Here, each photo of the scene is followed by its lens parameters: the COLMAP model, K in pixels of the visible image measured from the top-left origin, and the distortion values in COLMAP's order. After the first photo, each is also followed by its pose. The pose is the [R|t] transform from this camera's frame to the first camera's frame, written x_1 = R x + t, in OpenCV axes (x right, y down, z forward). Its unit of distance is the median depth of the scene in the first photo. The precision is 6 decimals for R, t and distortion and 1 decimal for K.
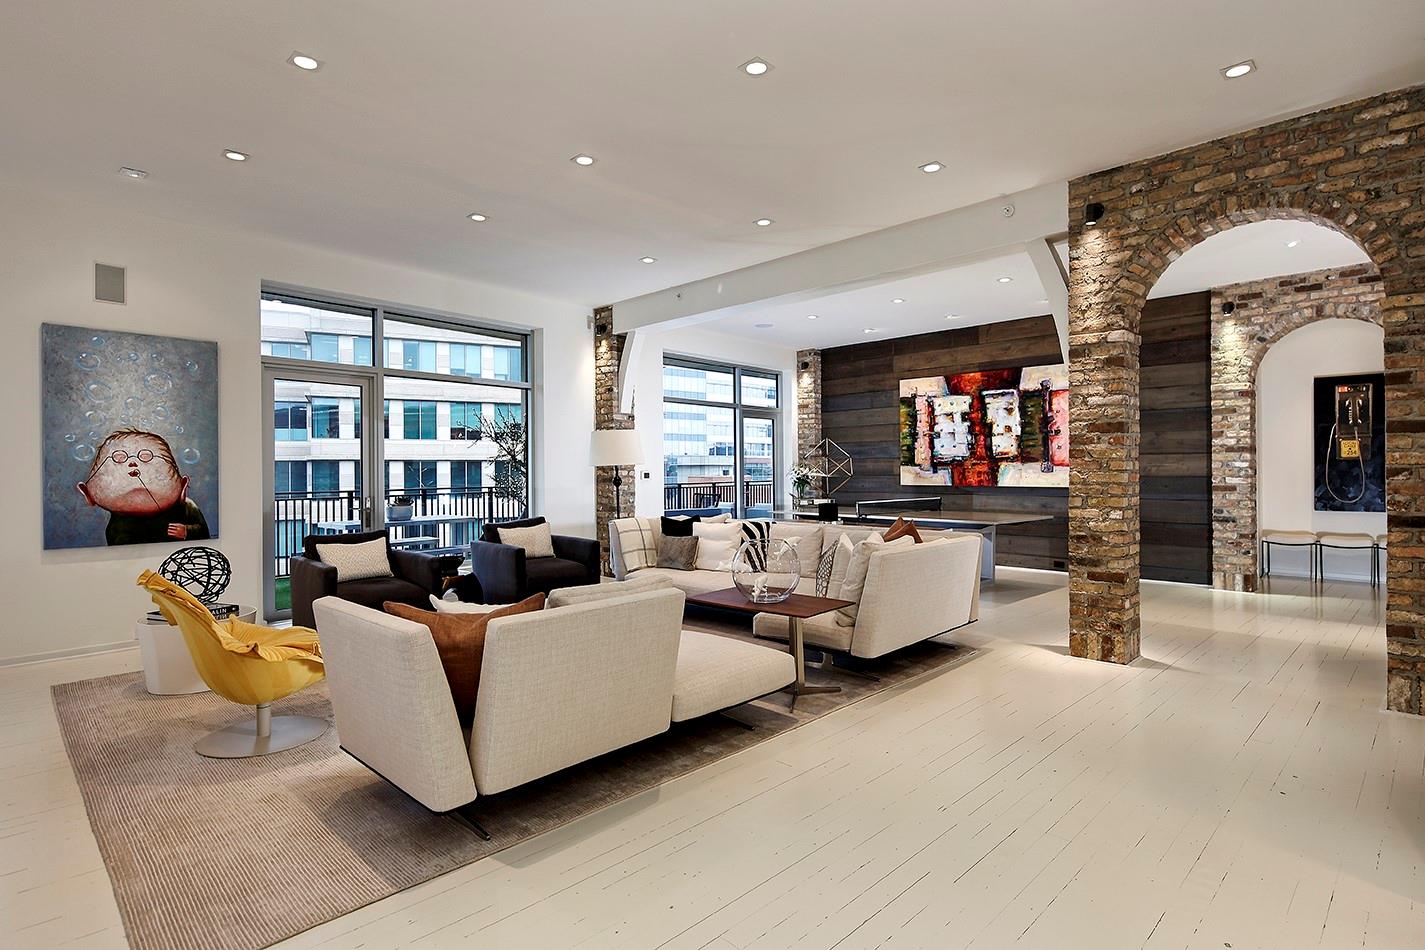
lens RADIAL K [[712.2, 0, 733.5], [0, 712.2, 476.8], [0, 0, 1]] dist [0.004627, -0.001245]
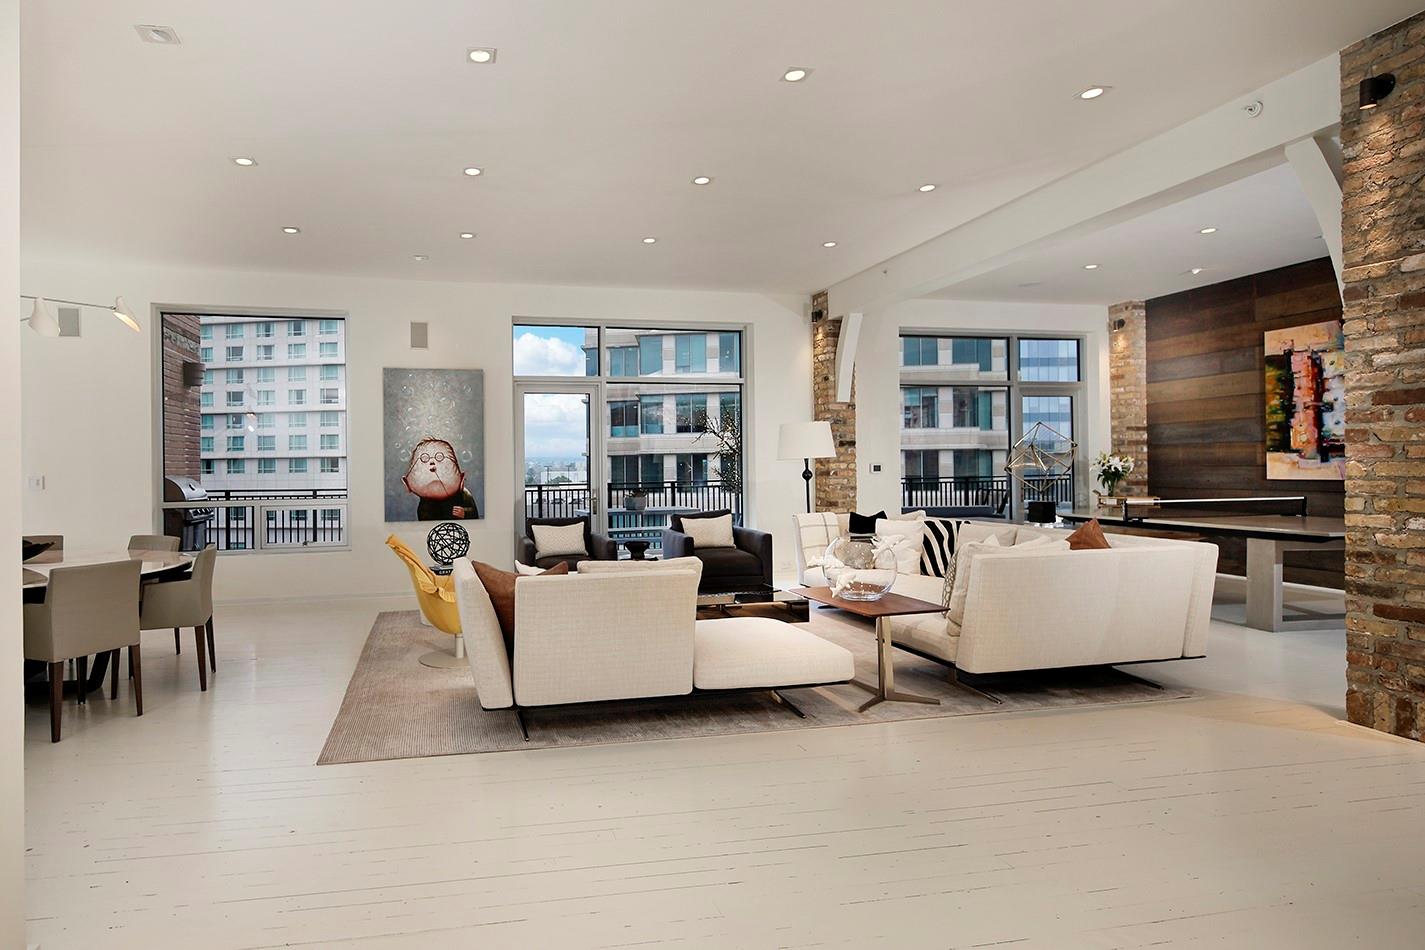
lens RADIAL K [[790.9, 0, 590.3], [0, 790.9, 472.6], [0, 0, 1]] dist [0.003289, -0.002245]
pose [[0.812306, -0.002445, -0.583226, 0.172335], [0.005188, 0.999982, 0.003034, -0.001291], [0.583208, -0.005490, 0.812304, -0.040462]]
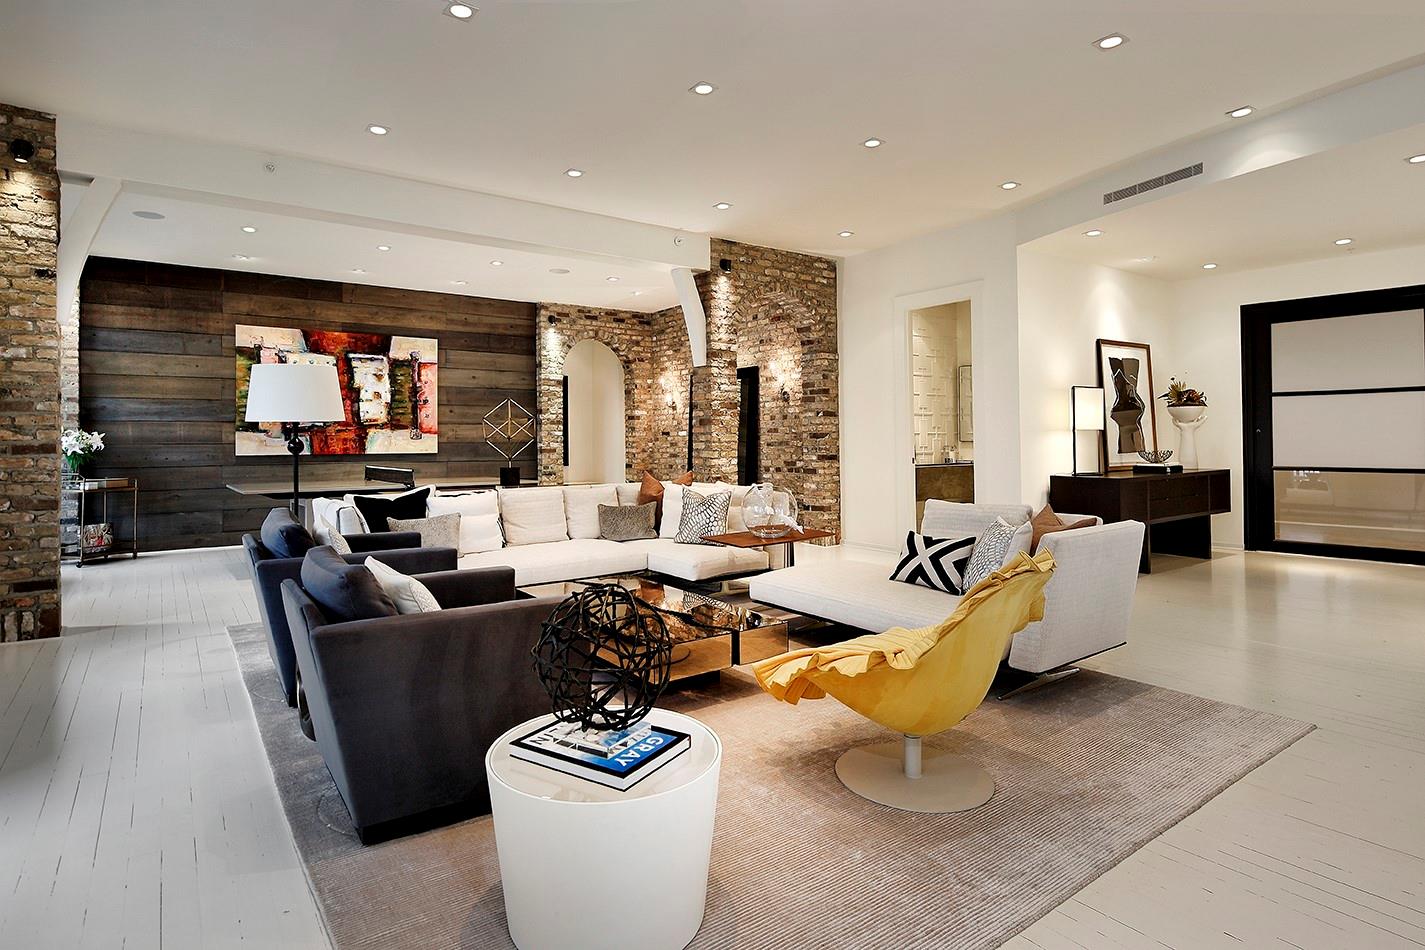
lens RADIAL K [[736.7, 0, 671.2], [0, 736.7, 433.7], [0, 0, 1]] dist [-0.000658, 0.000319]
pose [[0.206203, 0.012021, 0.978435, -0.554077], [0.014111, 0.999784, -0.015257, 0.007478], [-0.978408, 0.016953, 0.205989, 0.412905]]
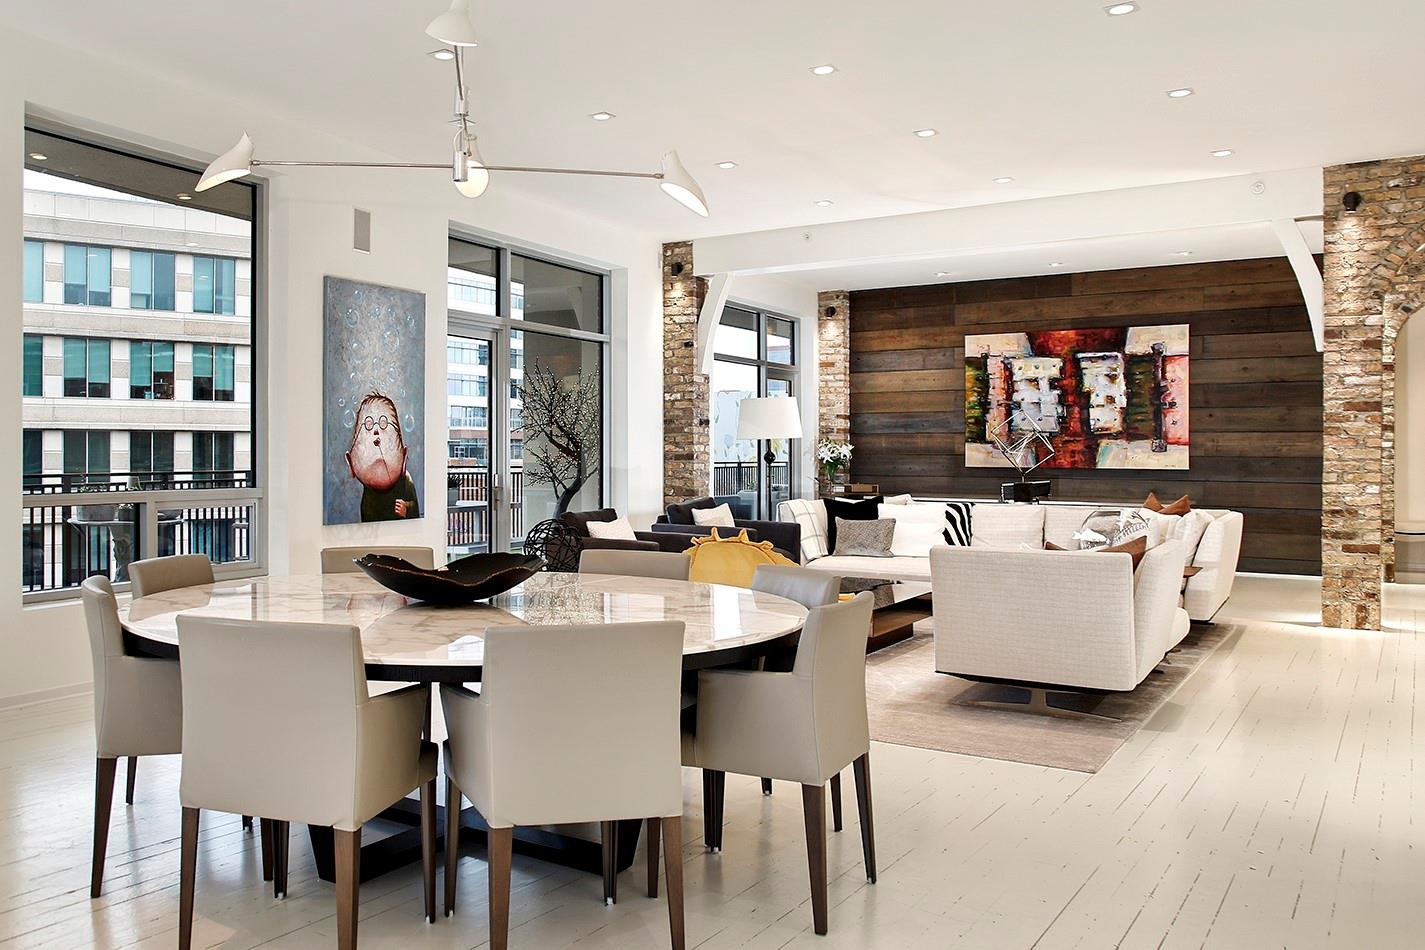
lens RADIAL K [[1162.8, 0, 537.0], [0, 1162.8, 463.2], [0, 0, 1]] dist [-0.092873, 0.045210]
pose [[0.993637, 0.005906, 0.112476, -0.451175], [-0.006025, 0.999982, 0.000716, 0.010665], [-0.112469, -0.001389, 0.993654, -0.259143]]
